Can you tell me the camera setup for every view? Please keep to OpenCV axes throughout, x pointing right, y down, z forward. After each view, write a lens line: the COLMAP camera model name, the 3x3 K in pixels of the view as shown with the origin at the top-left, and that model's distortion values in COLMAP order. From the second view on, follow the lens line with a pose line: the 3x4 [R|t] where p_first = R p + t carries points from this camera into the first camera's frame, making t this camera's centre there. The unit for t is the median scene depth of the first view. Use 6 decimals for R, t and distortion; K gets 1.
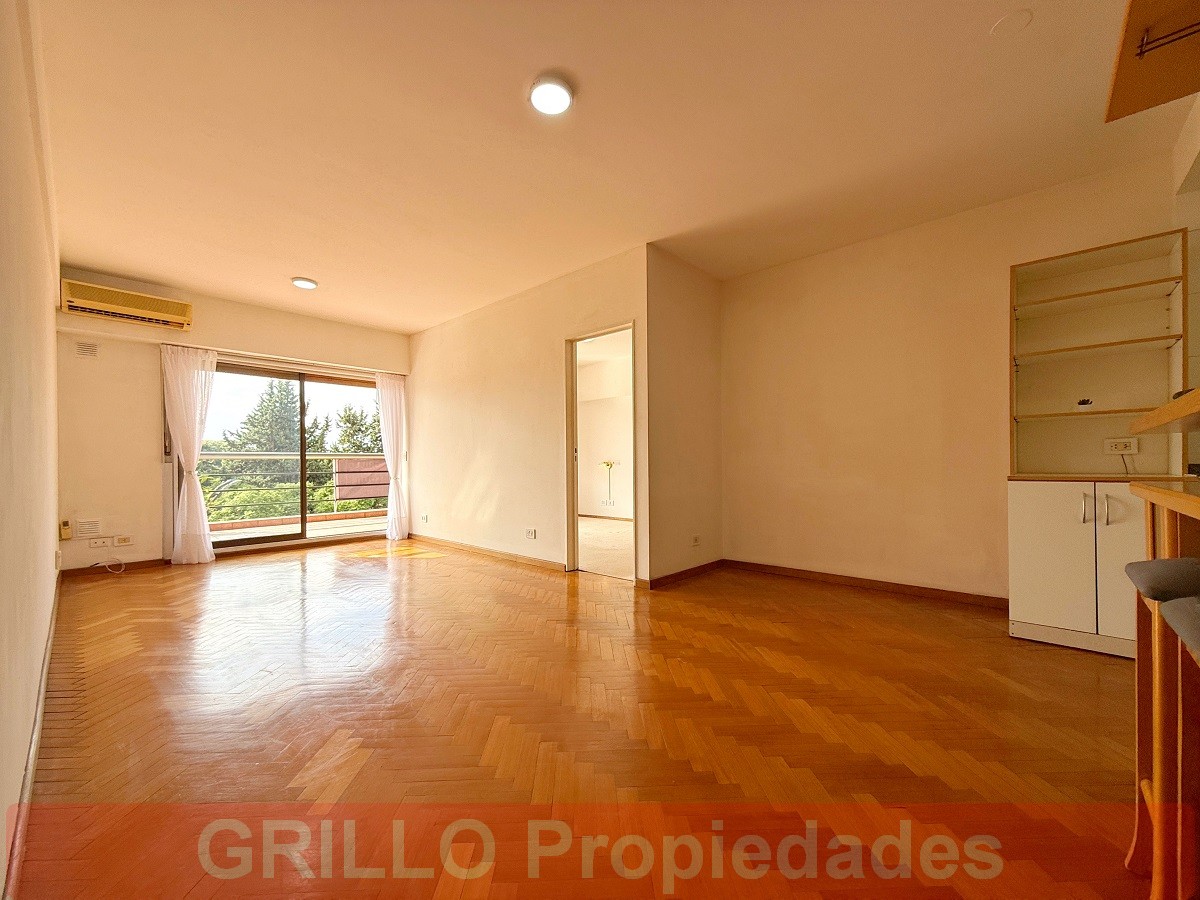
lens RADIAL K [[482.8, 0, 594.6], [0, 482.8, 453.1], [0, 0, 1]] dist [-0.000693, 0.001145]
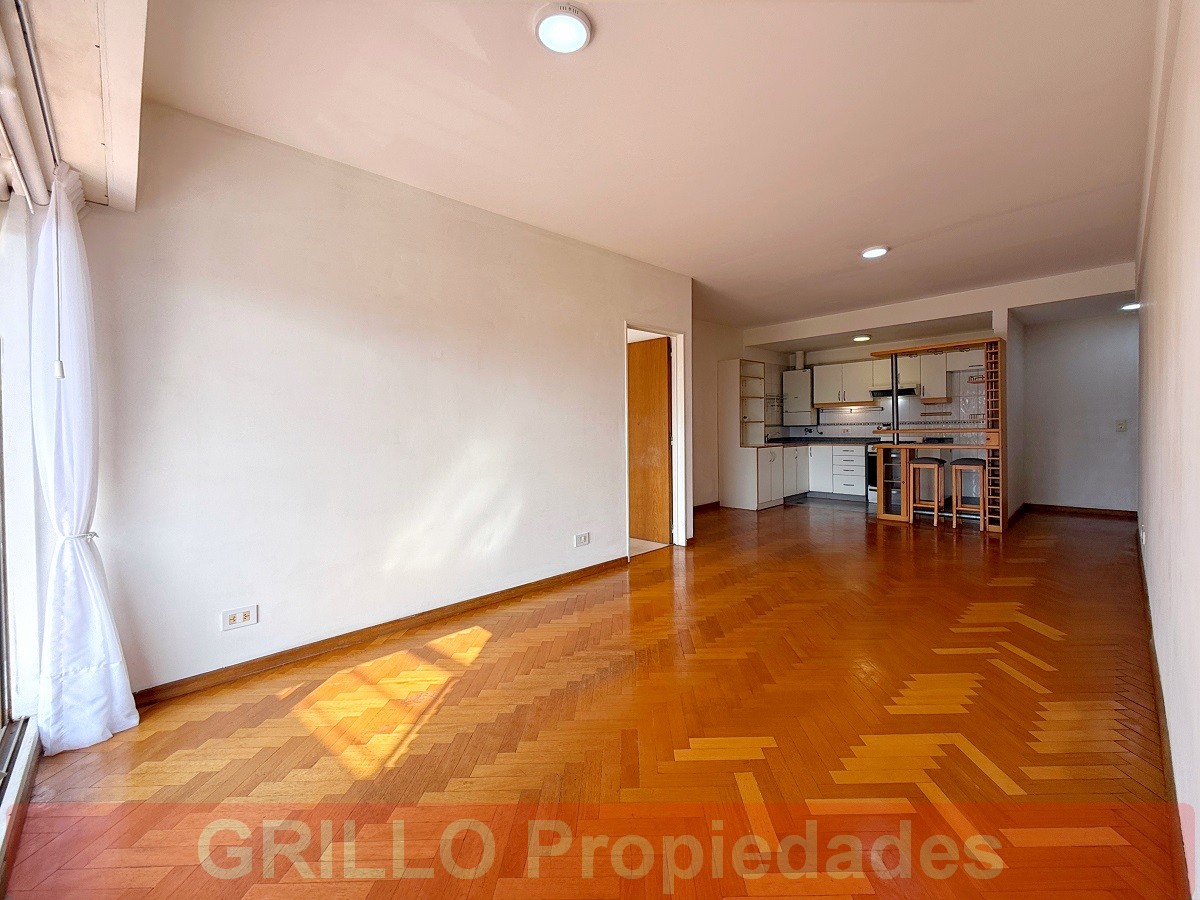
lens RADIAL K [[482.8, 0, 608.4], [0, 482.8, 434.2], [0, 0, 1]] dist [-0.000693, 0.001145]
pose [[0.073945, -0.007703, 0.997233, -1.287743], [0.003306, 0.999967, 0.007479, -0.029018], [-0.997257, 0.002744, 0.073968, 1.197782]]
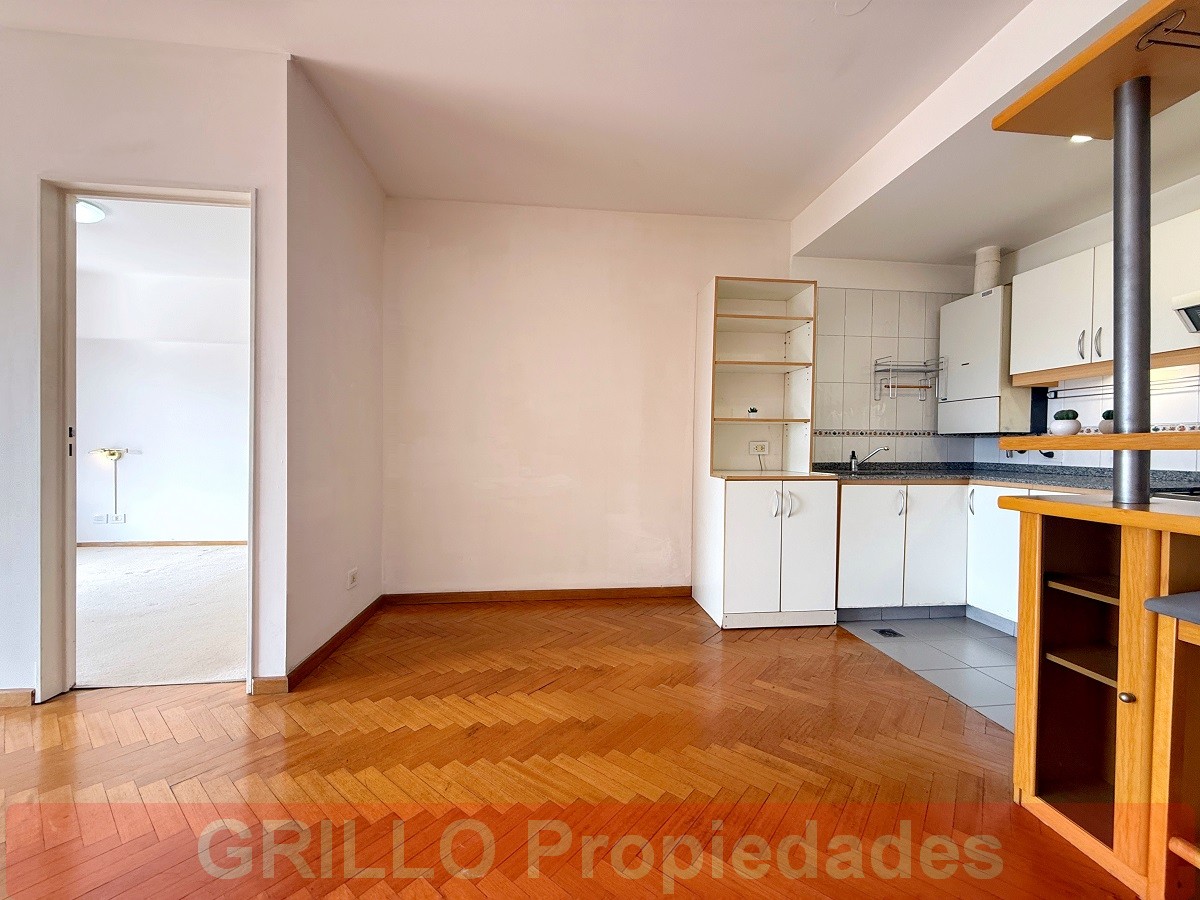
lens RADIAL K [[482.8, 0, 608.2], [0, 482.8, 449.2], [0, 0, 1]] dist [-0.000693, 0.001145]
pose [[0.646483, 0.011409, 0.762843, -0.076095], [-0.027209, 0.999597, 0.008109, -0.008615], [-0.762443, -0.025999, 0.646533, 0.395347]]
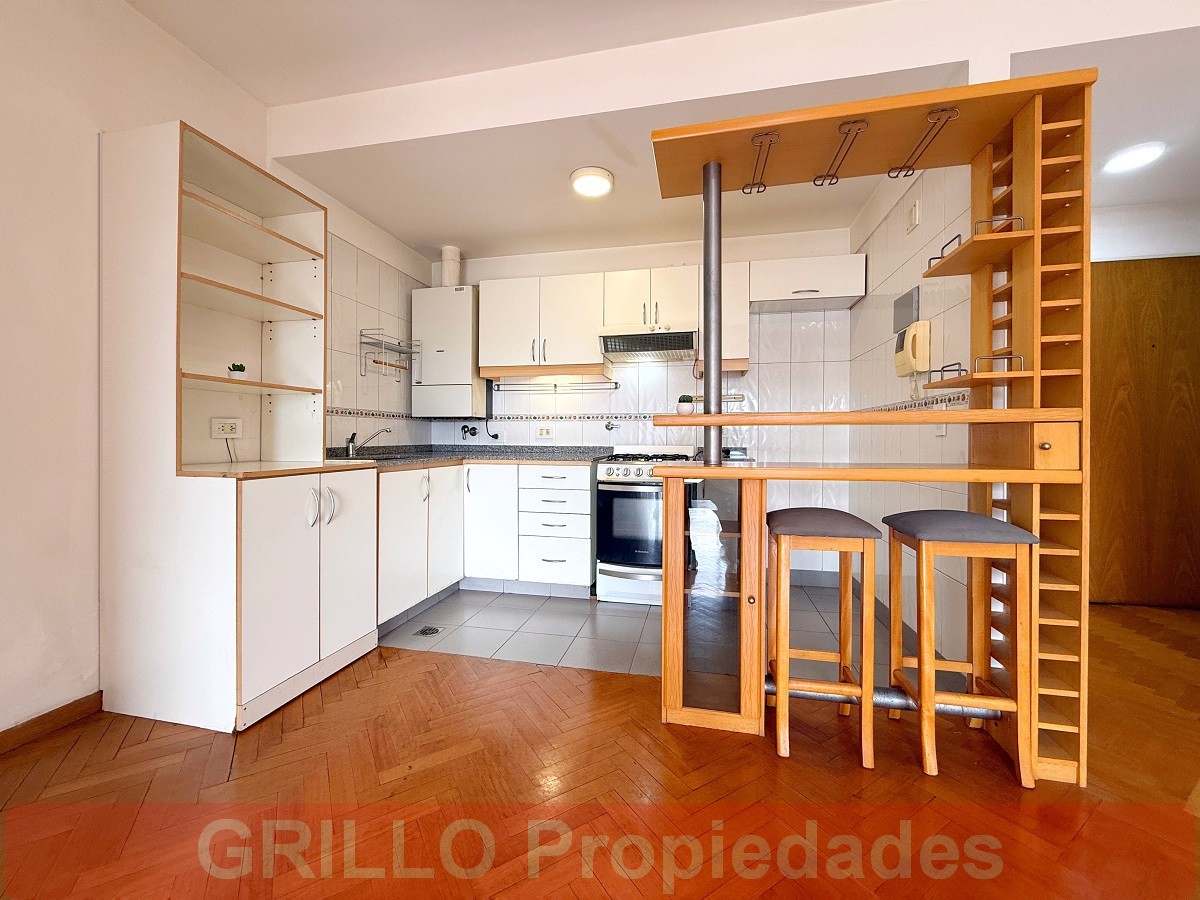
lens RADIAL K [[482.8, 0, 595.0], [0, 482.8, 442.4], [0, 0, 1]] dist [-0.000693, 0.001145]
pose [[-0.500908, 0.001723, 0.865499, 0.073604], [-0.013177, 0.999867, -0.009617, 0.006980], [-0.865401, -0.016222, -0.500818, 0.691815]]
